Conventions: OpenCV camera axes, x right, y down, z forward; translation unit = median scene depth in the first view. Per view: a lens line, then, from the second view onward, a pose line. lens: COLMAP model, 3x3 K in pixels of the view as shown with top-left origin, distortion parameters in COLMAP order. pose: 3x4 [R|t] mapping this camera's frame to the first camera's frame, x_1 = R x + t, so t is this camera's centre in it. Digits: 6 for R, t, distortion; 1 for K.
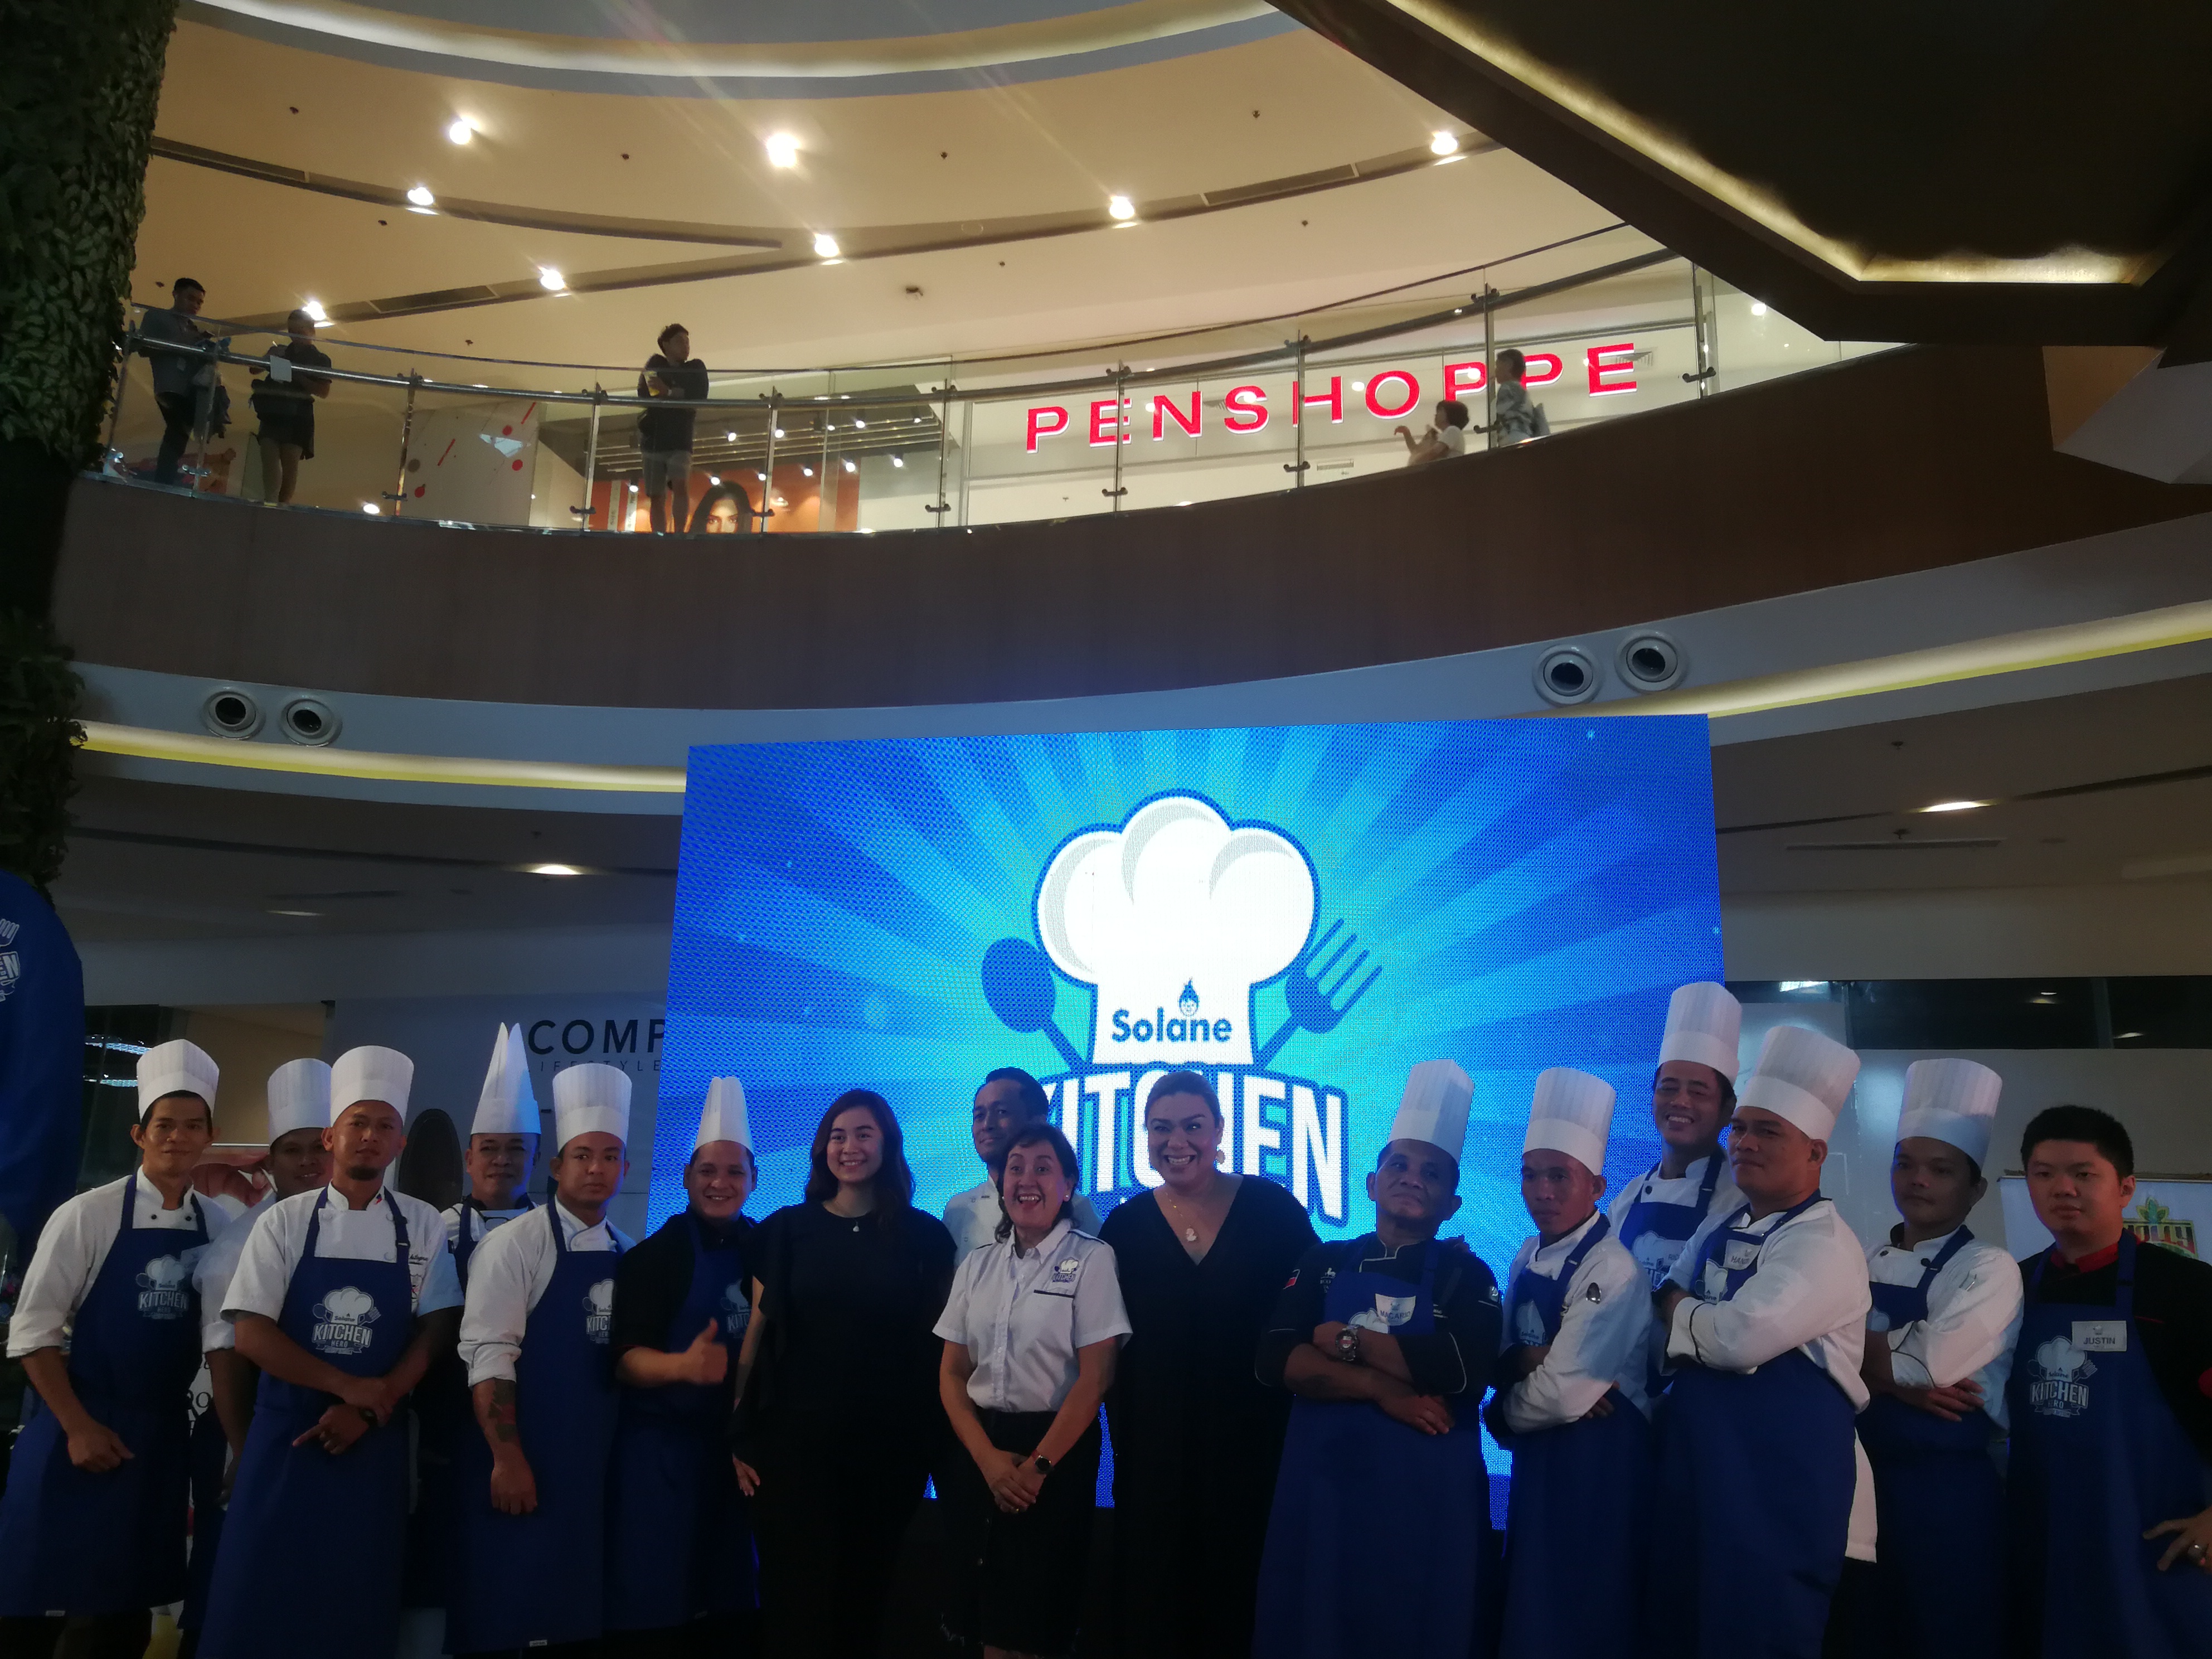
lens RADIAL K [[1772.4, 0, 1108.5], [0, 1772.4, 834.7], [0, 0, 1]] dist [0.025657, -0.014347]
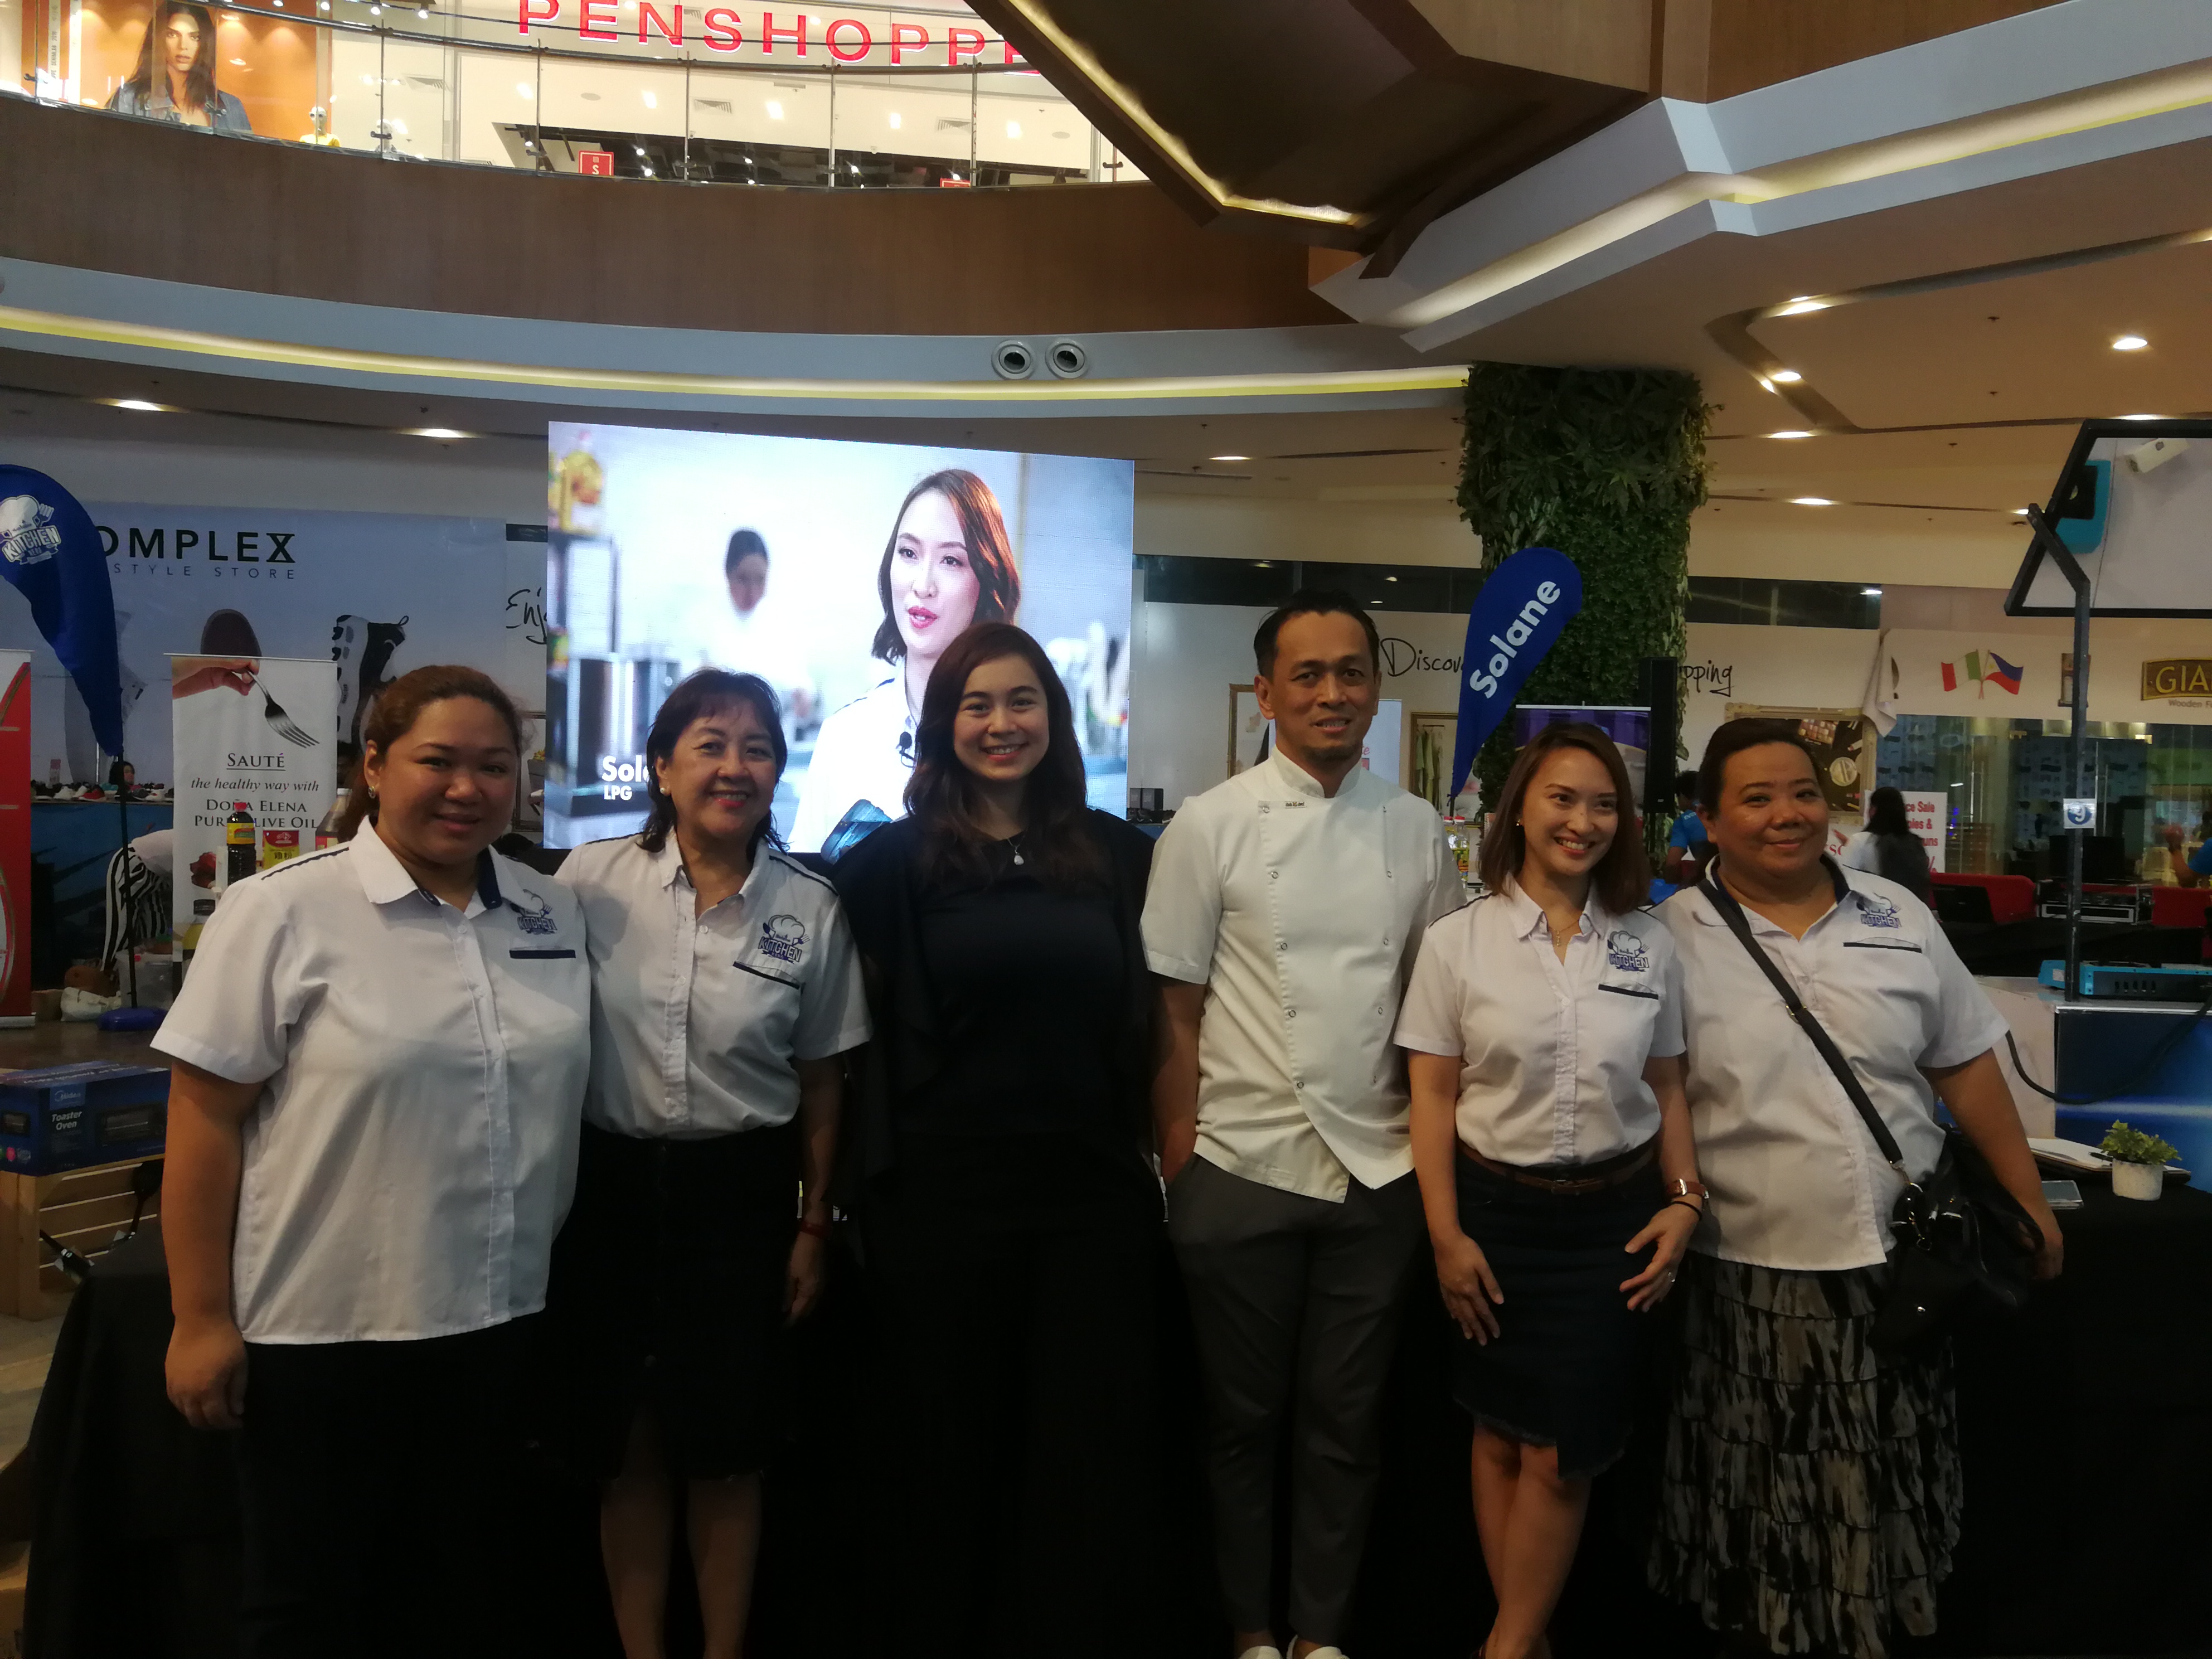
lens RADIAL K [[1782.2, 0, 1104.3], [0, 1782.2, 825.1], [0, 0, 1]] dist [0.034445, -0.038723]
pose [[0.921679, -0.014936, 0.387665, -0.230150], [-0.092831, 0.961739, 0.257761, -0.093703], [-0.376682, -0.273560, 0.885029, -0.417049]]
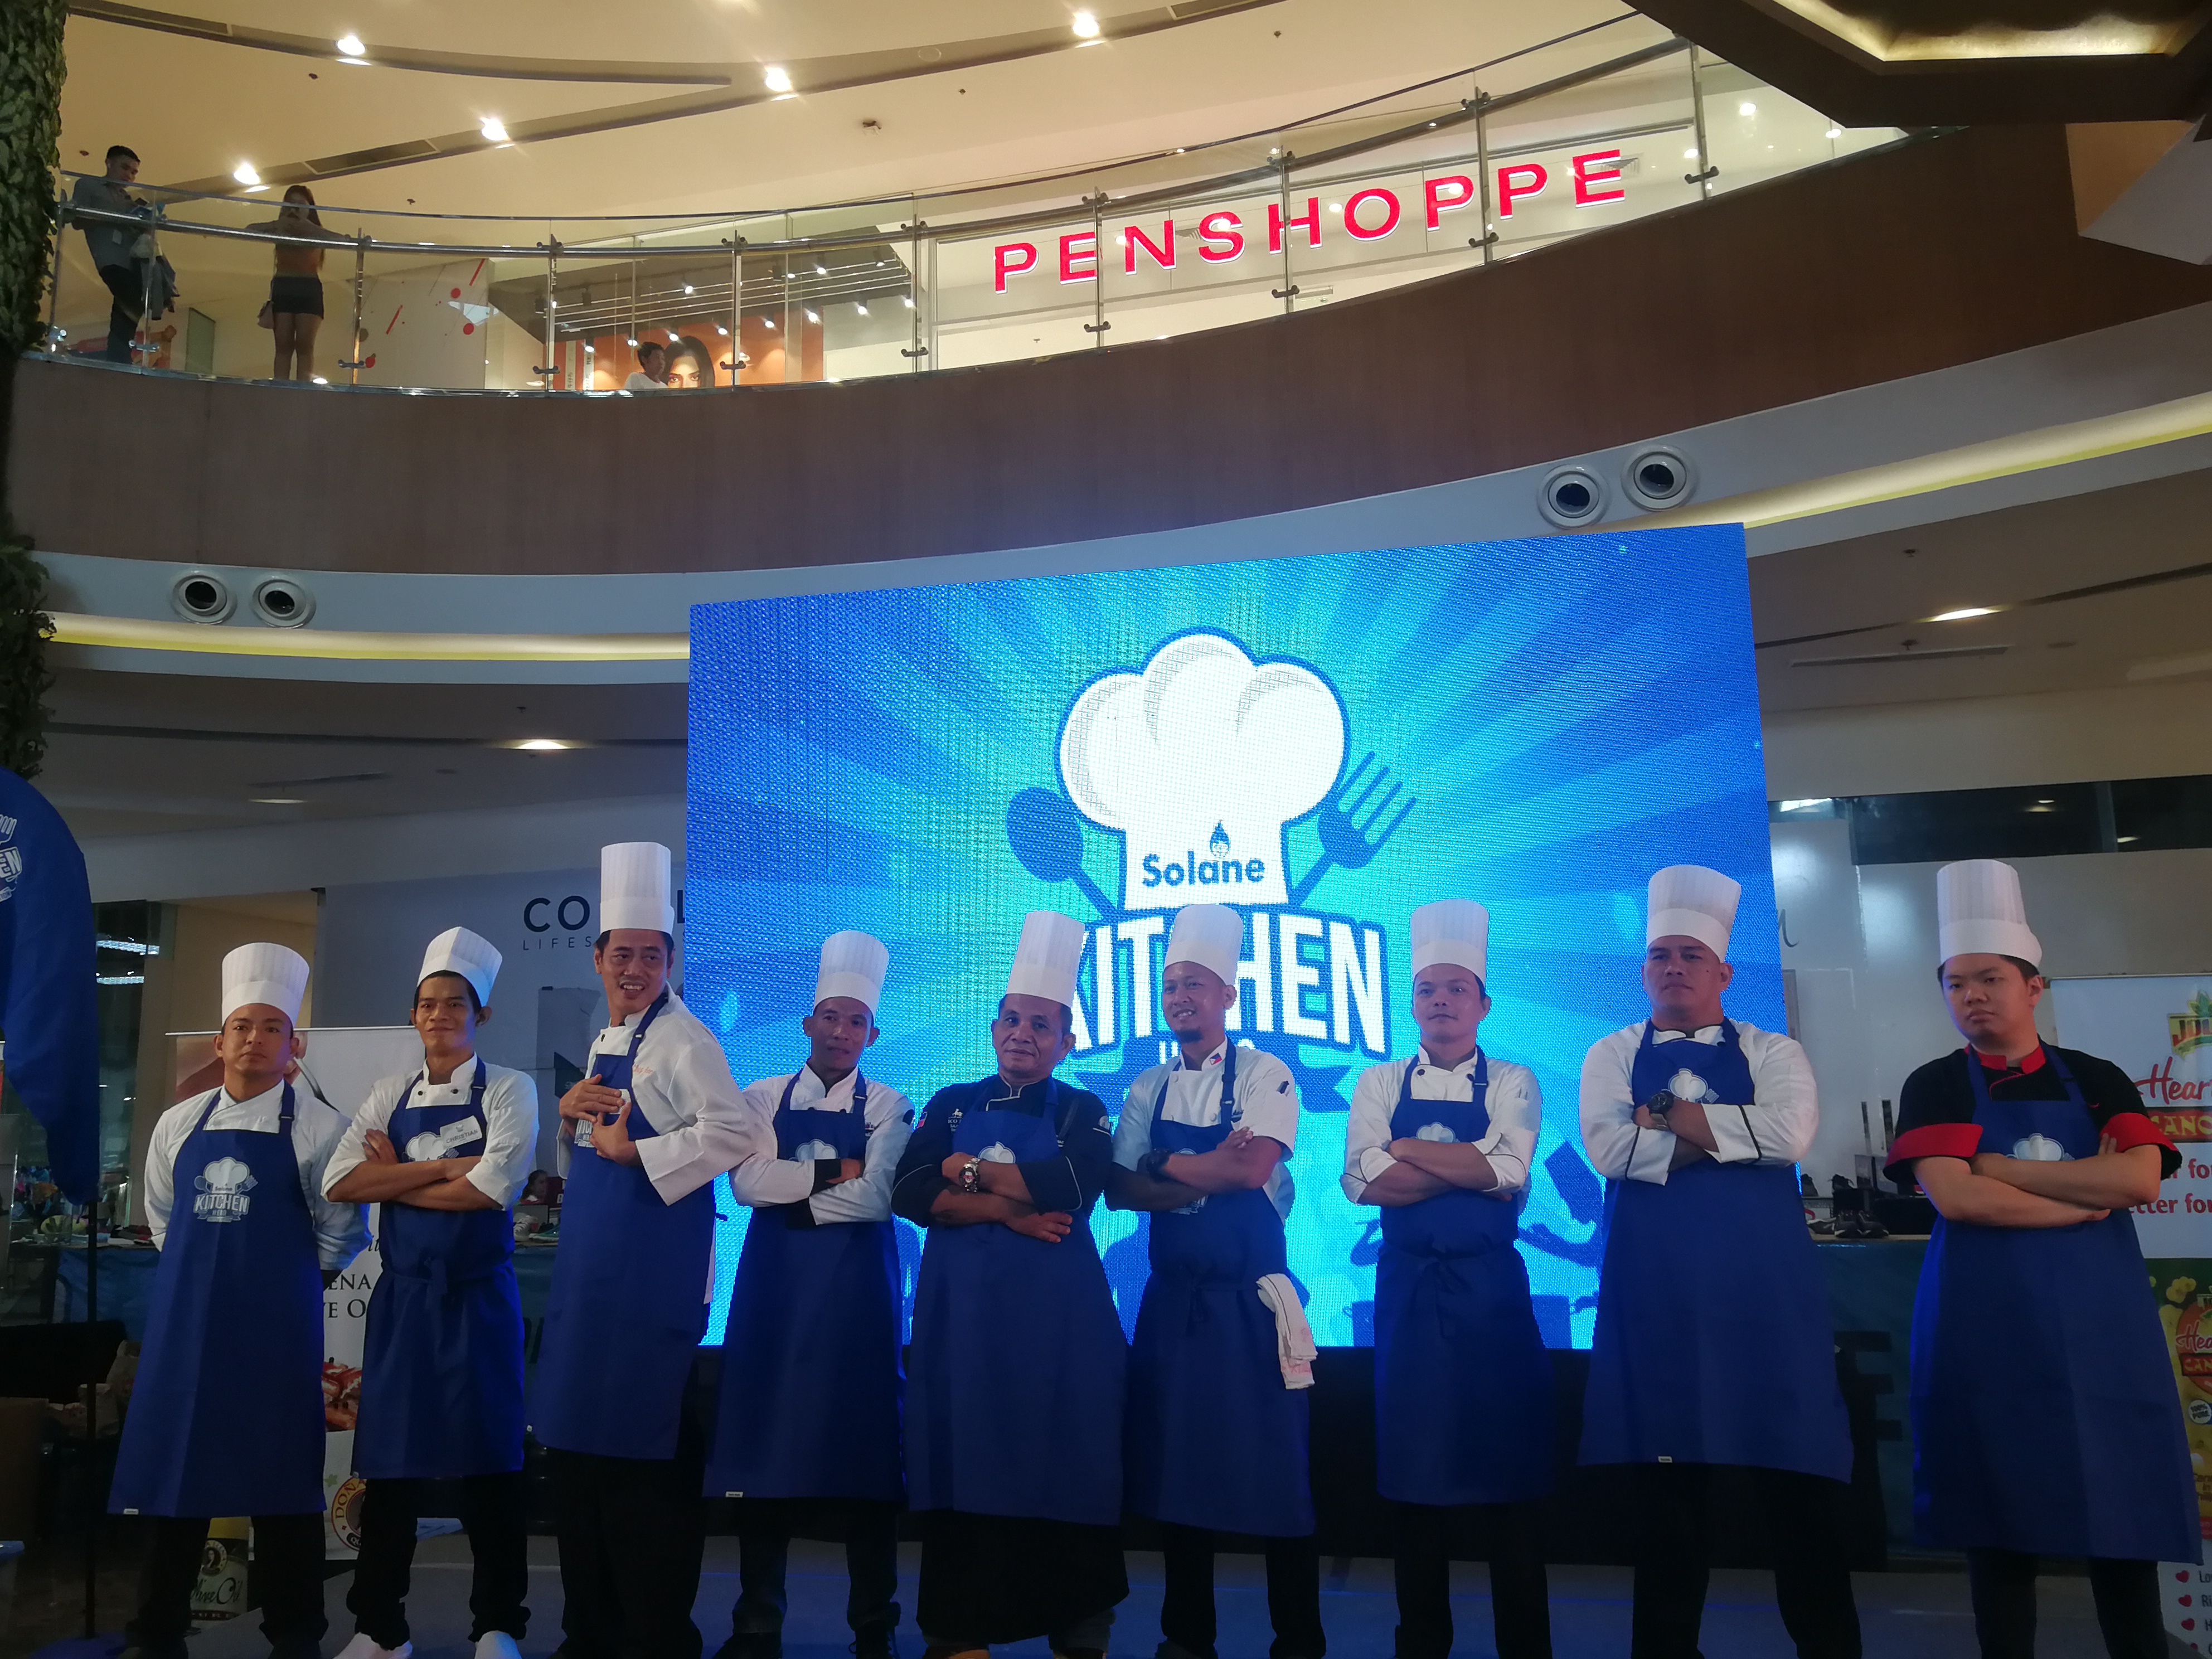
lens RADIAL K [[1782.2, 0, 1104.3], [0, 1782.2, 825.1], [0, 0, 1]] dist [0.034445, -0.038723]
pose [[0.998898, -0.046036, 0.009192, -0.014152], [0.045202, 0.996056, 0.076350, 0.003030], [-0.012671, -0.075850, 0.997039, 0.007779]]
